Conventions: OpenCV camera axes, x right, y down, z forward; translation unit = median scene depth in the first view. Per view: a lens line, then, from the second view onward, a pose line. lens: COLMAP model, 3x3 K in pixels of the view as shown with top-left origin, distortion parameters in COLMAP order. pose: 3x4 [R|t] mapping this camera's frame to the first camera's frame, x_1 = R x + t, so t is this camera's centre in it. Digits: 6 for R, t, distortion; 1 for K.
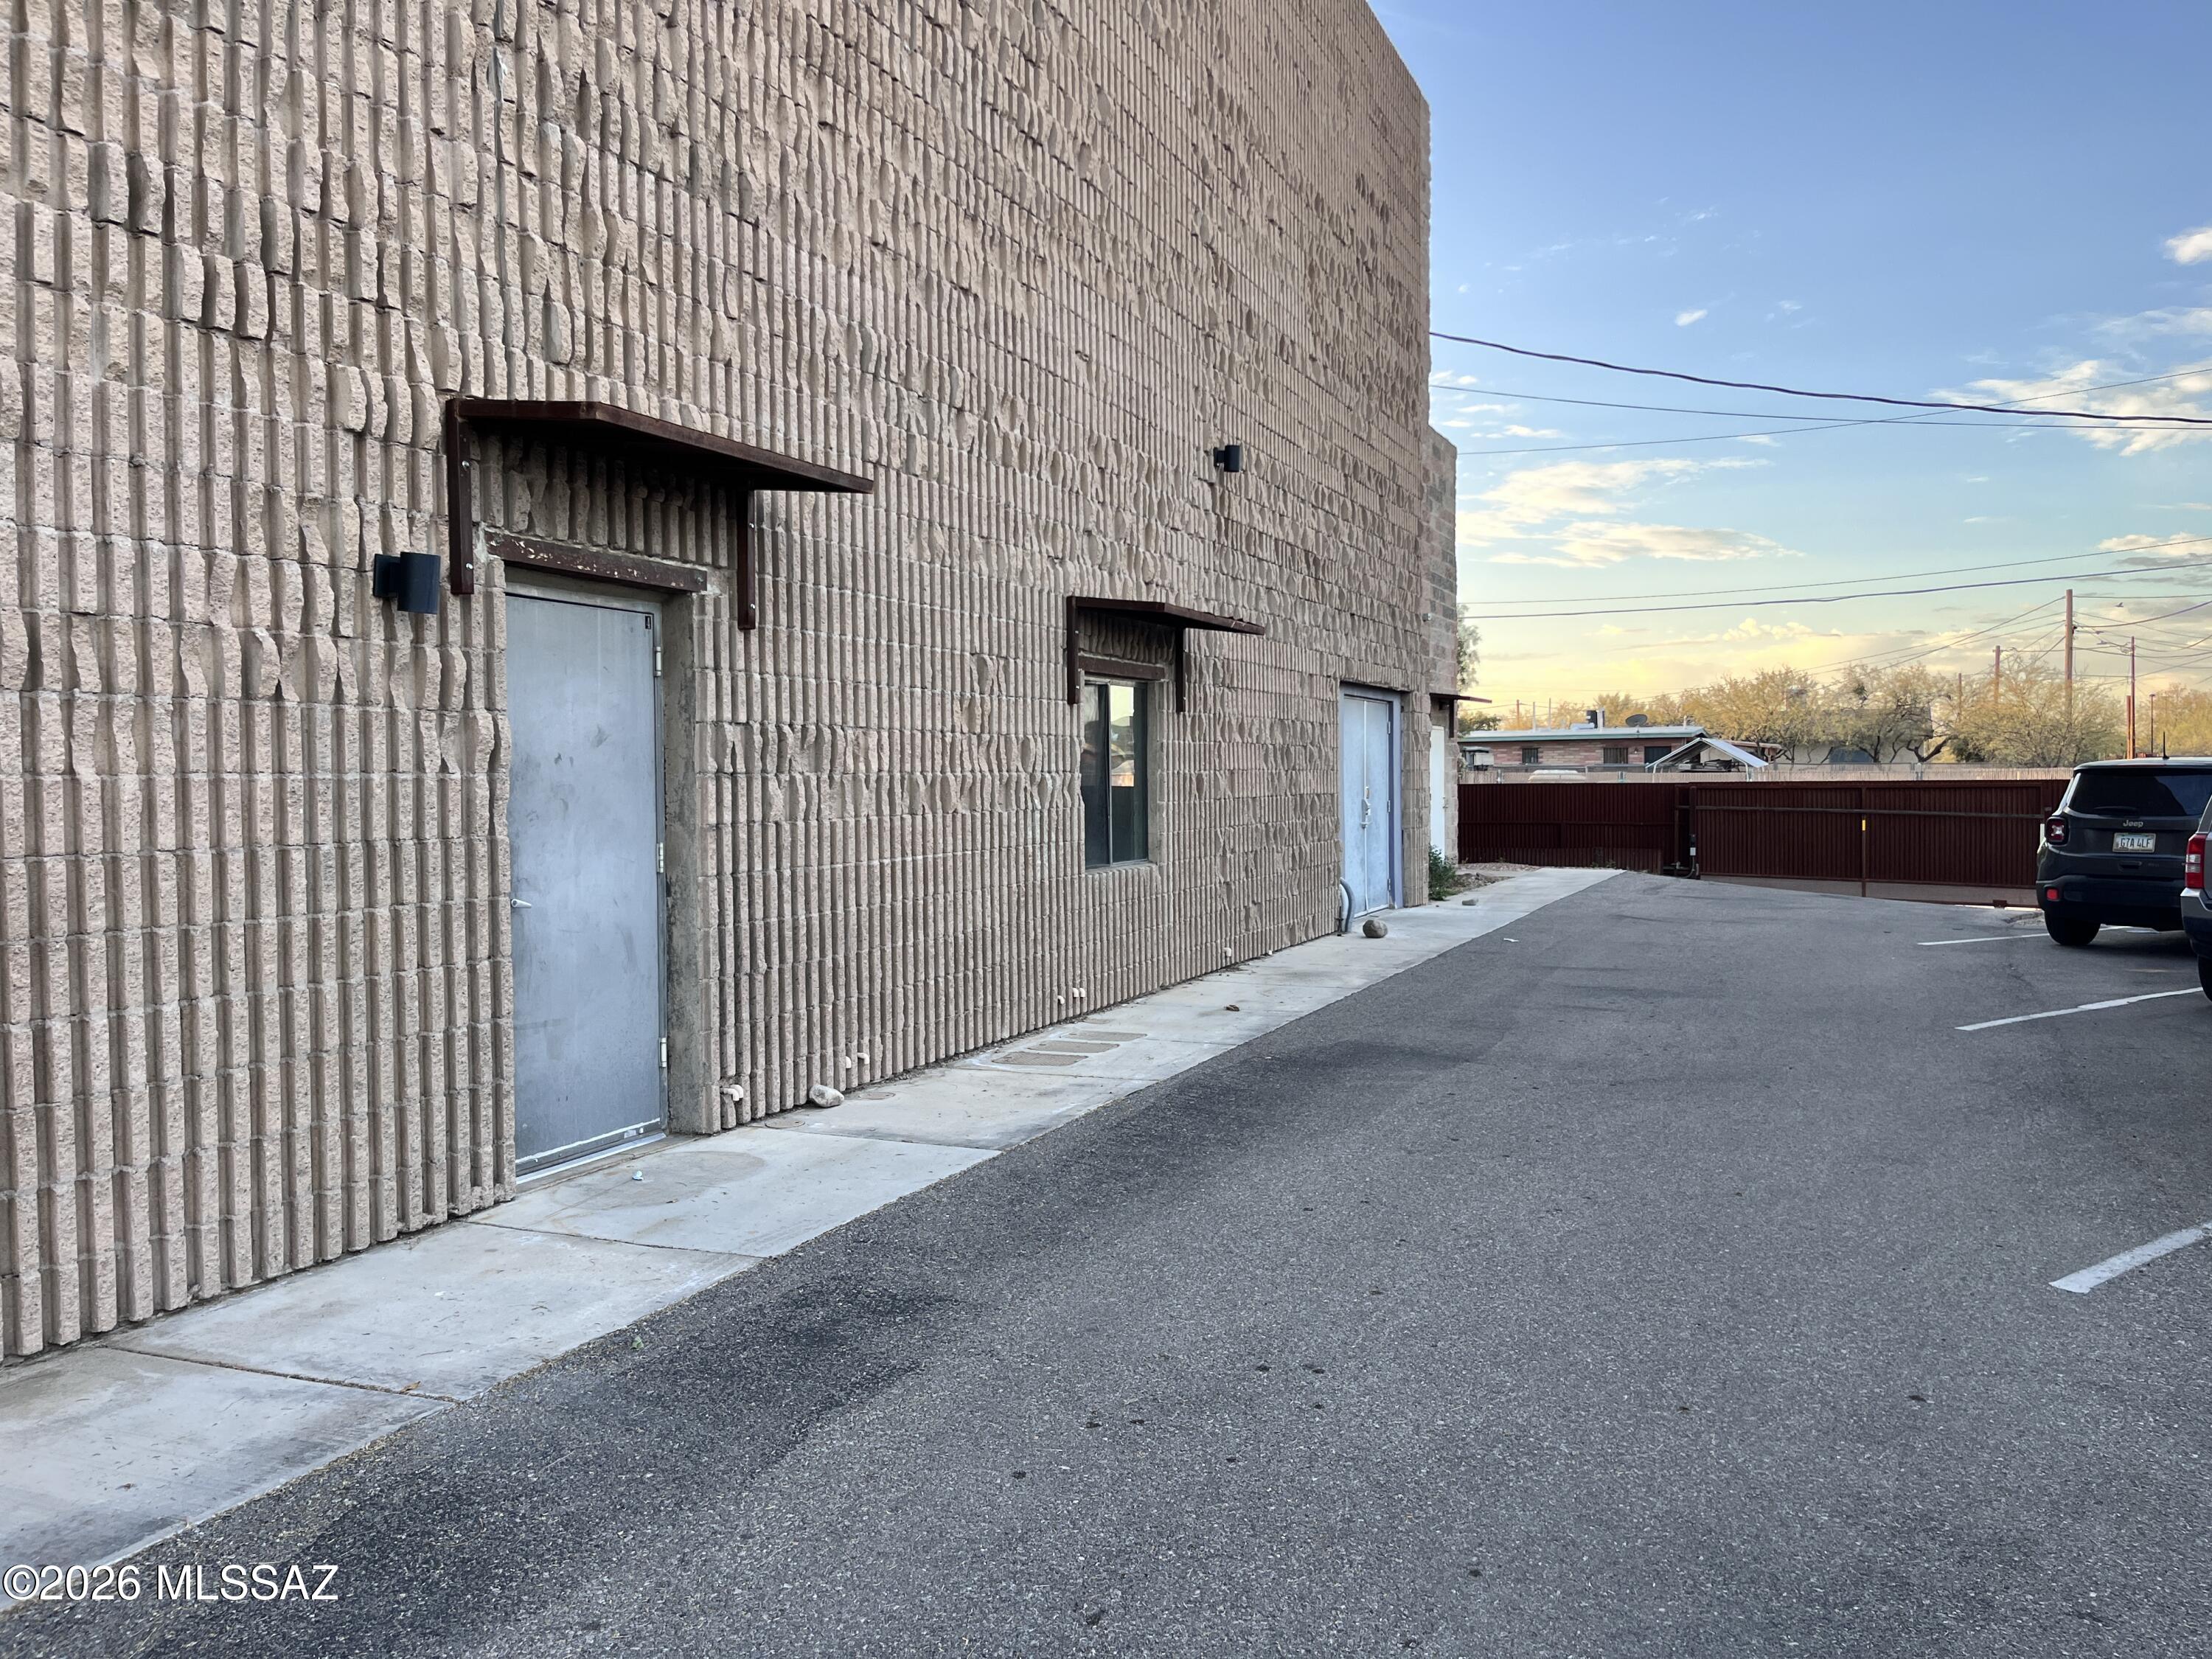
lens RADIAL K [[1662.0, 0, 1099.4], [0, 1662.0, 808.8], [0, 0, 1]] dist [0.003645, -0.005660]
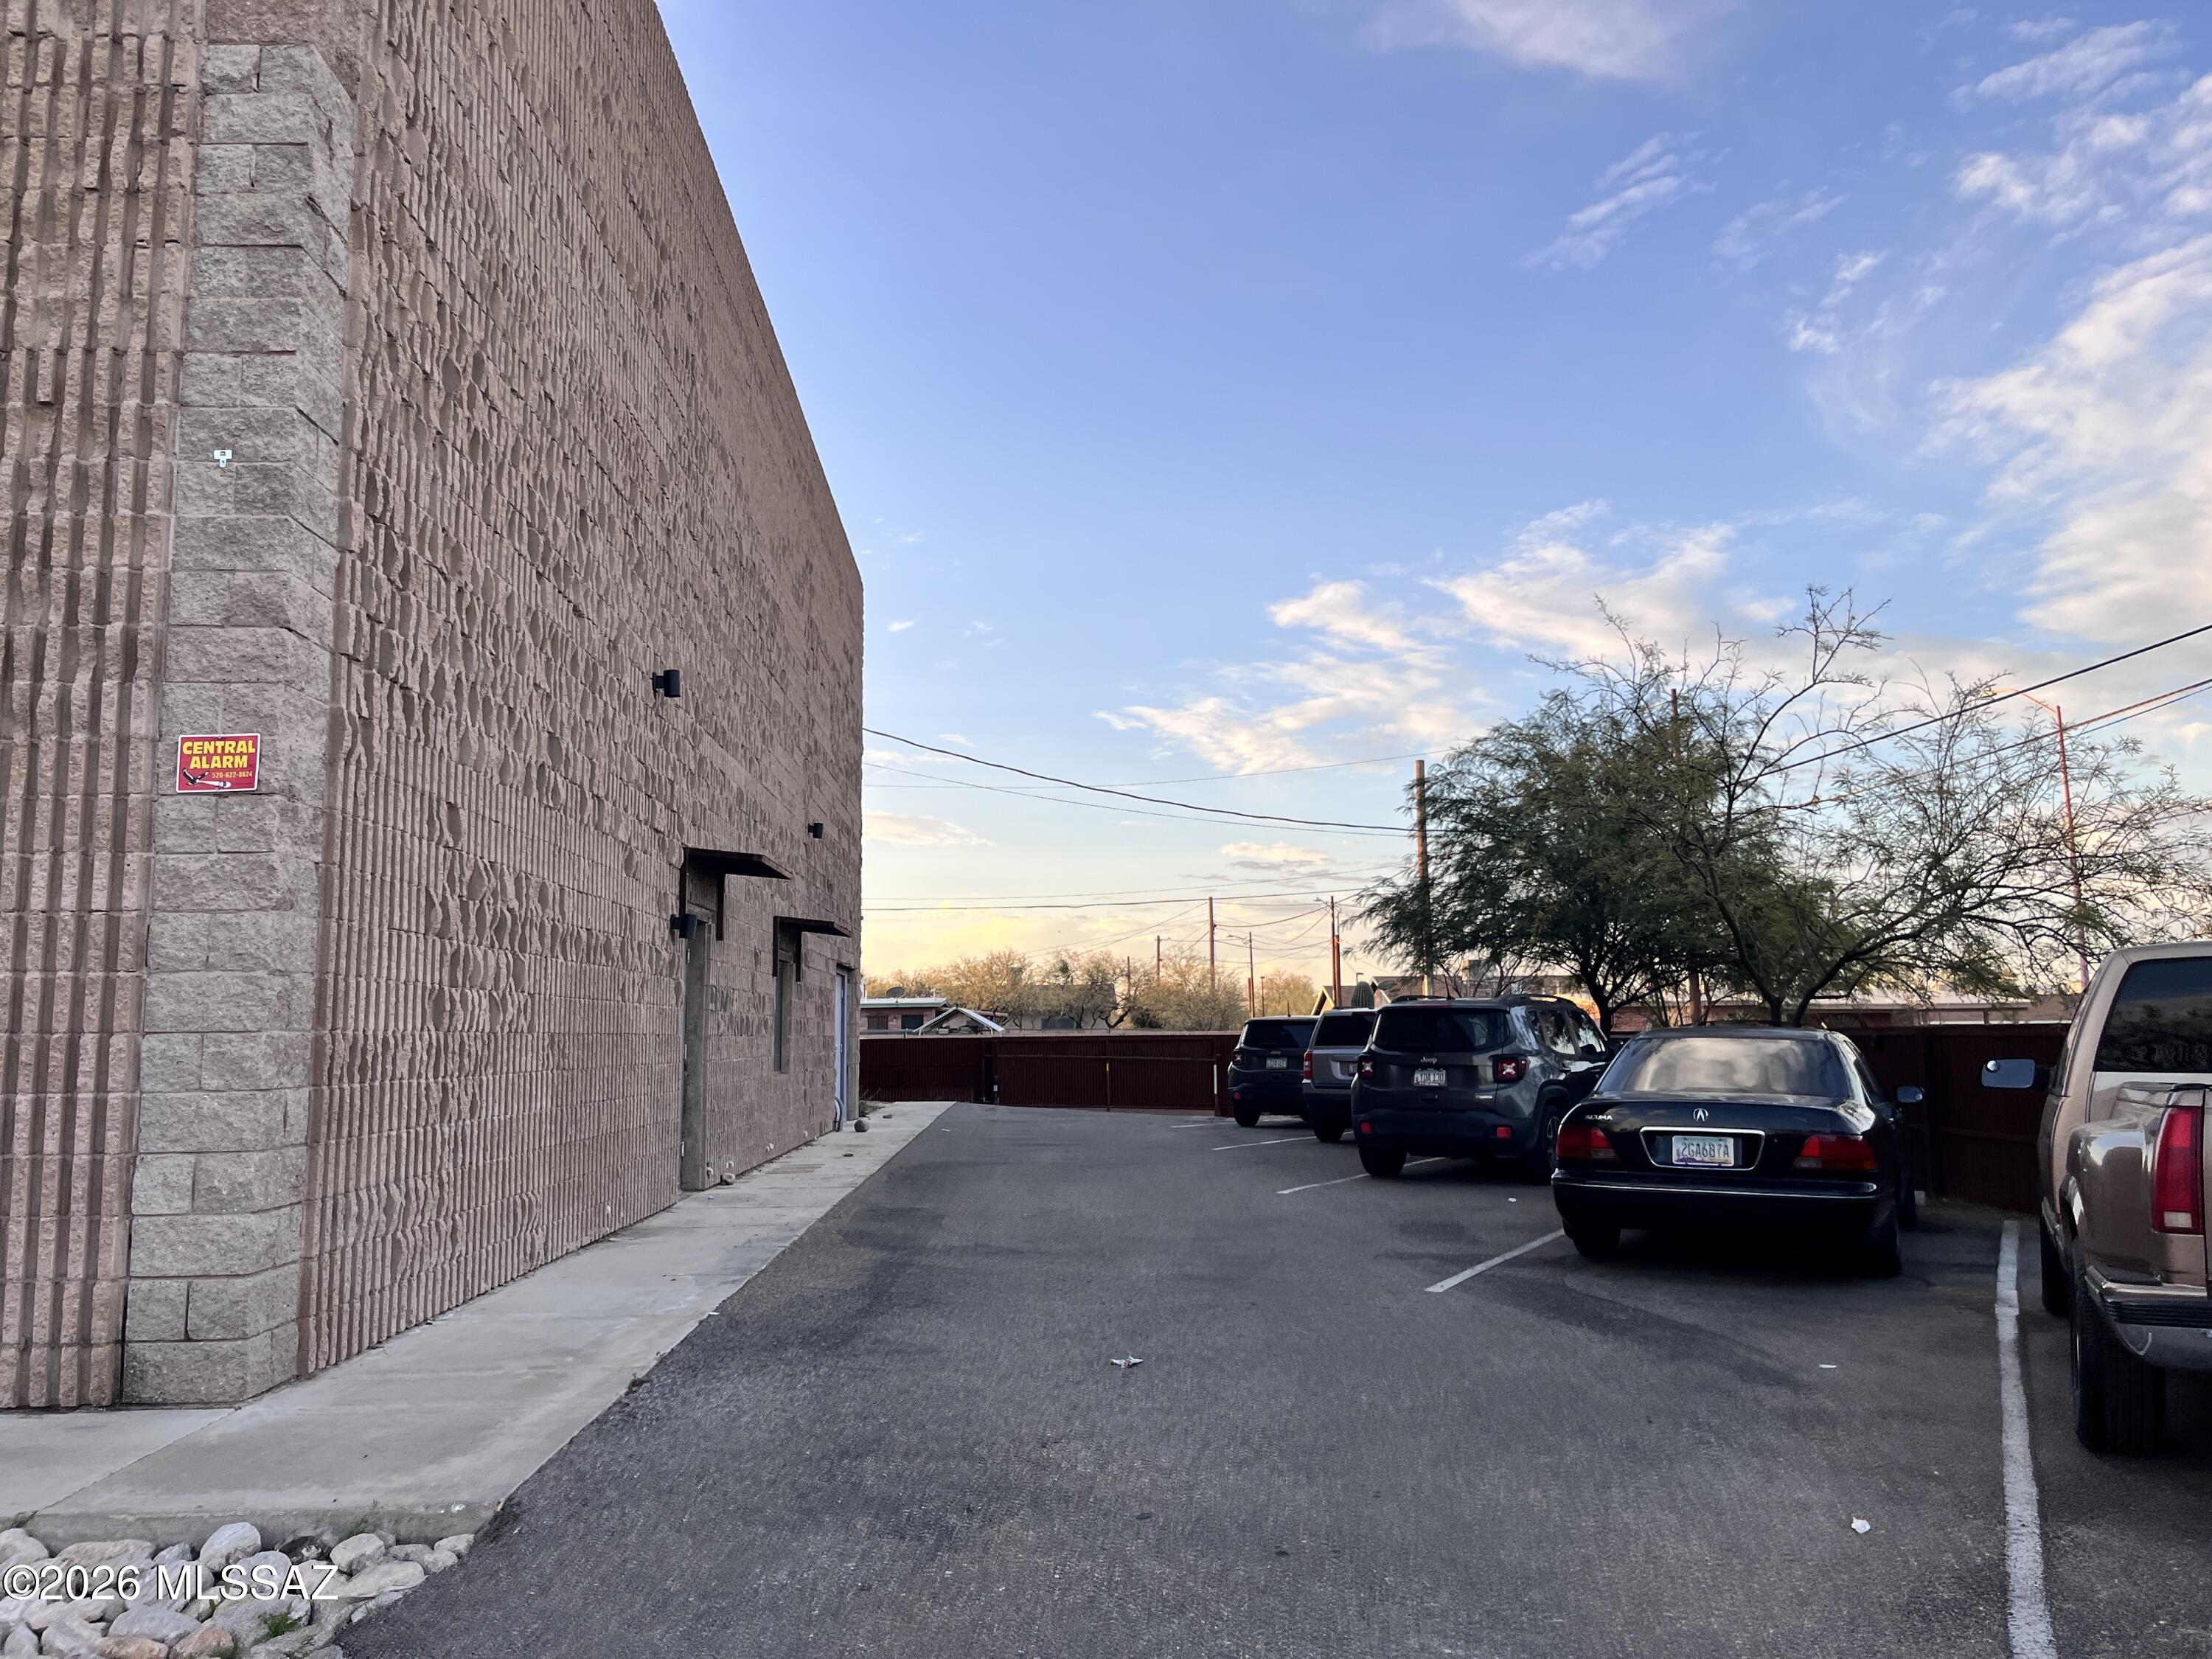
lens RADIAL K [[1662.0, 0, 1104.3], [0, 1662.0, 824.4], [0, 0, 1]] dist [0.003645, -0.005660]
pose [[0.891919, 0.058723, 0.448367, -0.070503], [0.010074, 0.988706, -0.149532, 0.005994], [-0.452084, 0.137887, 0.881253, -0.103617]]
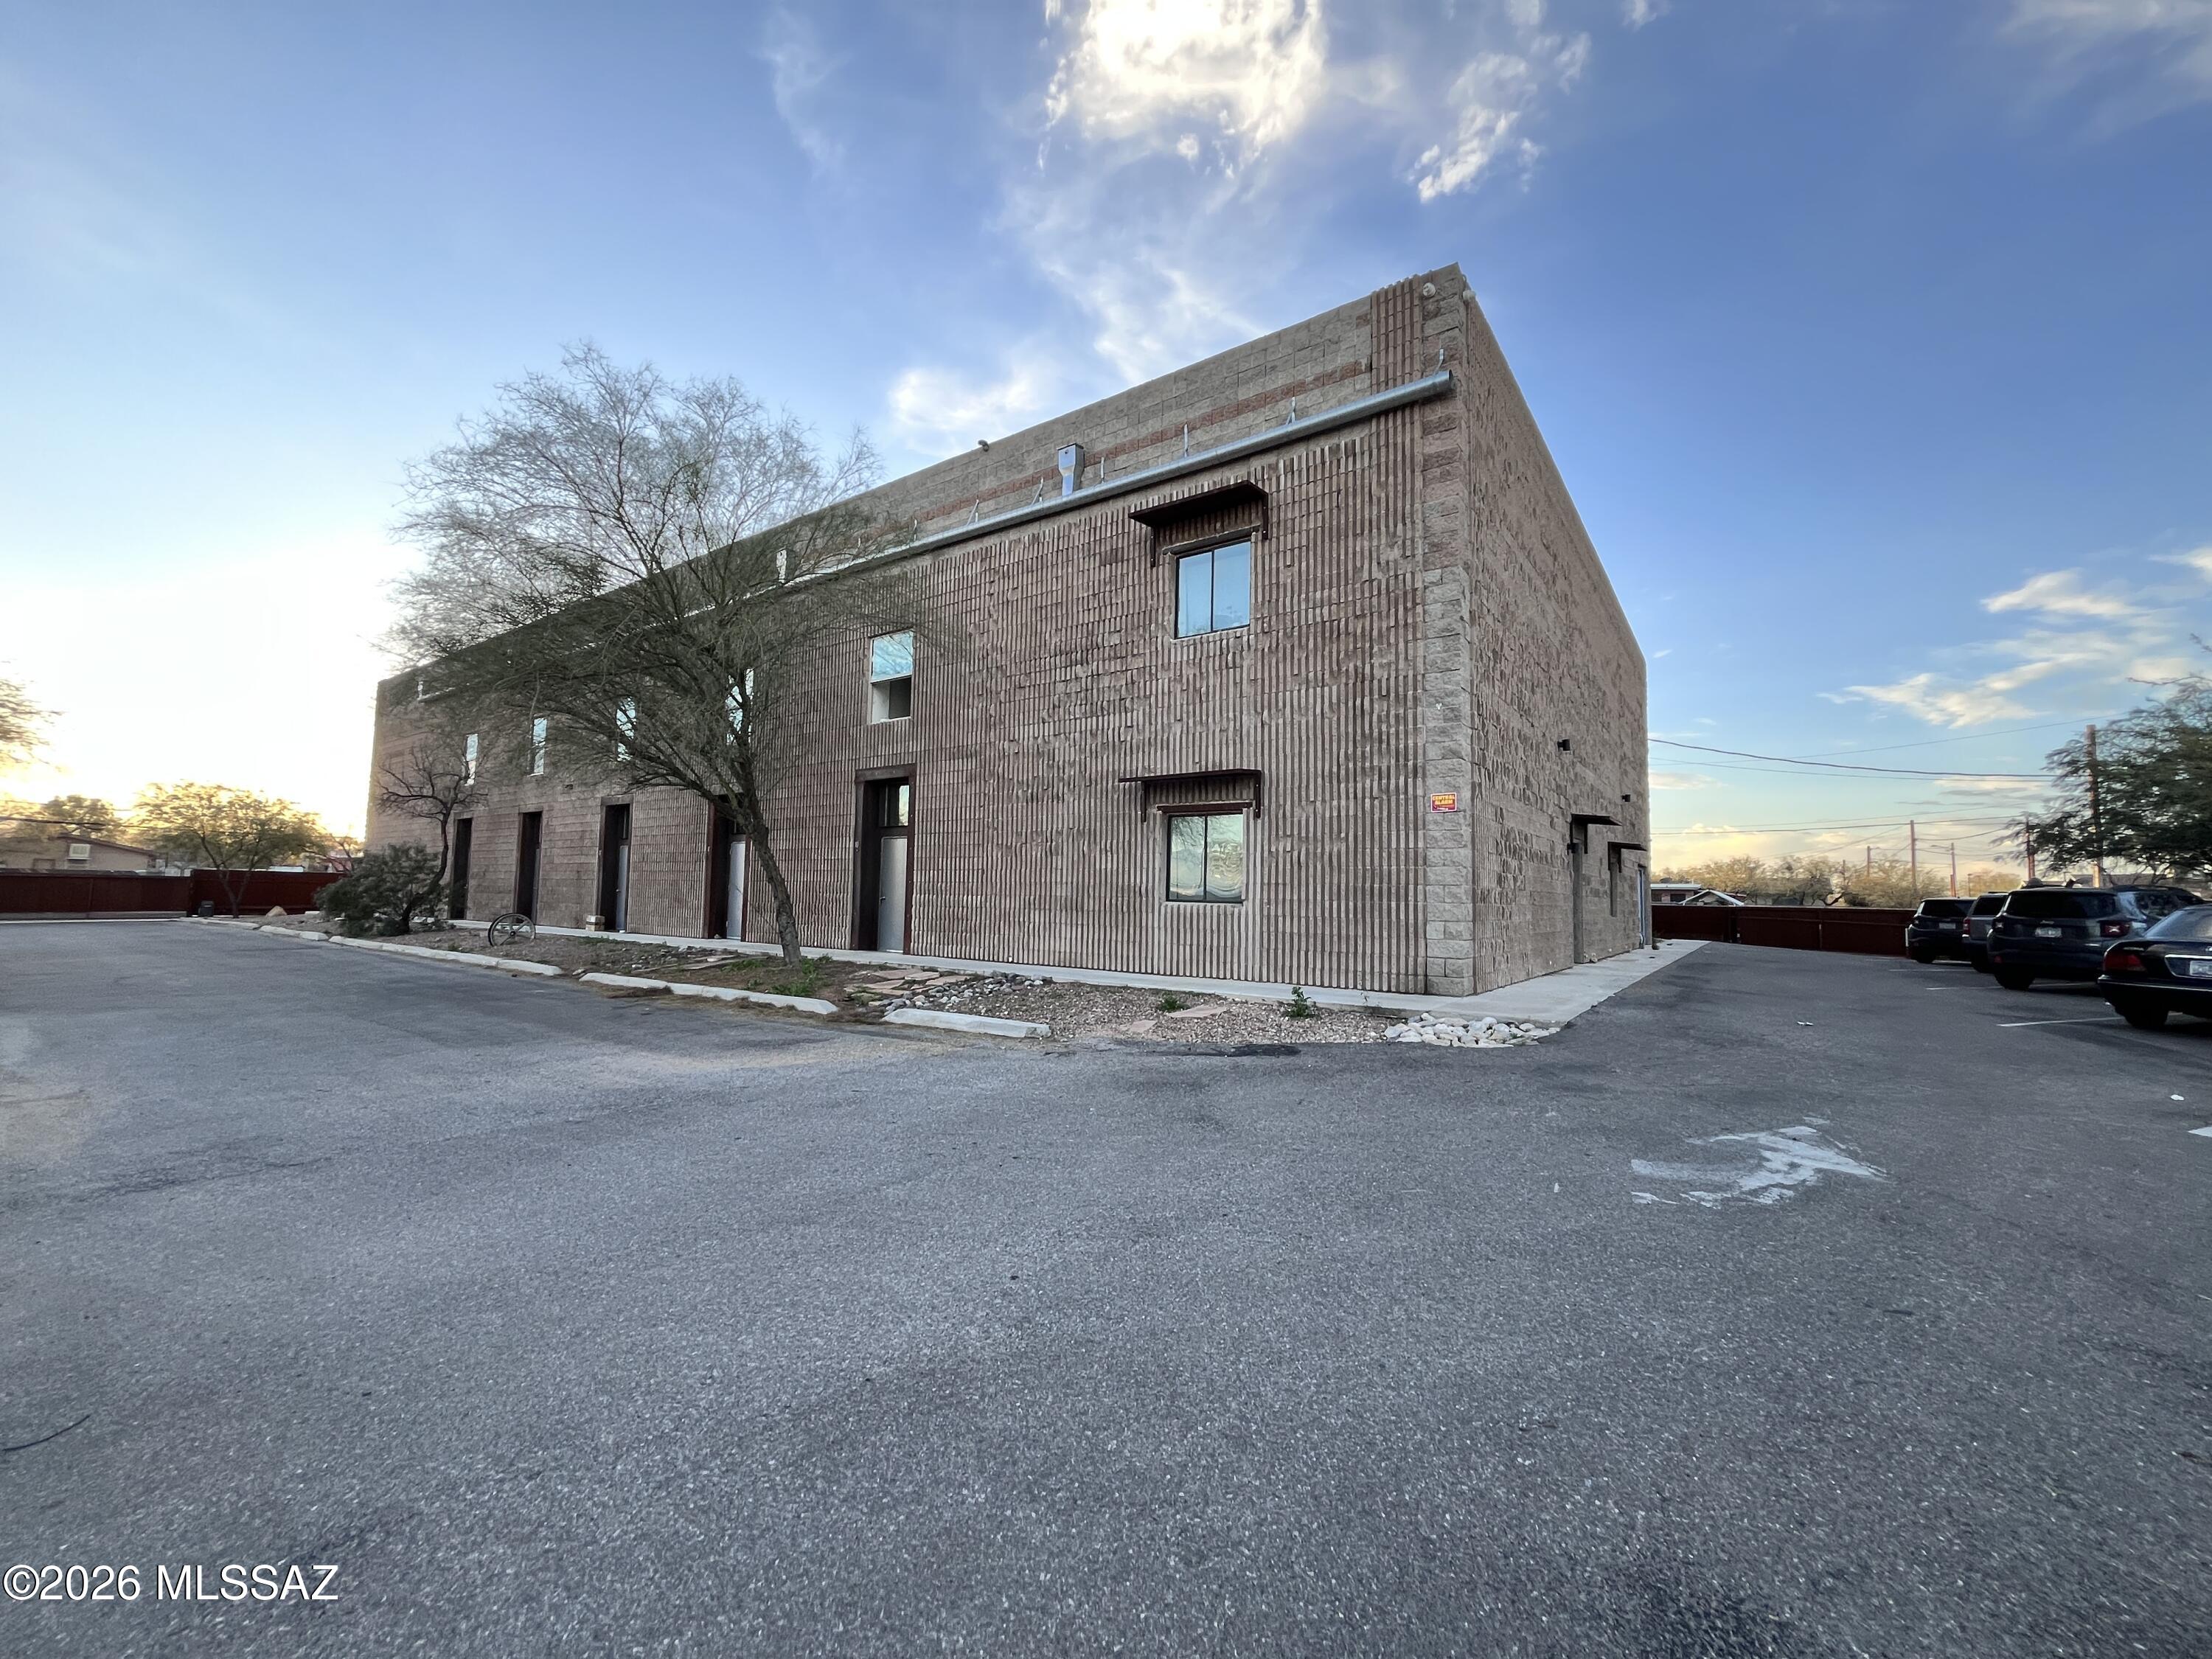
lens RADIAL K [[887.6, 0, 1109.4], [0, 887.6, 839.6], [0, 0, 1]] dist [0.000502, -0.000257]
pose [[0.977488, 0.019223, -0.210113, -0.097810], [-0.037461, 0.995831, -0.083172, 0.010401], [0.207638, 0.089171, 0.974133, -0.166801]]
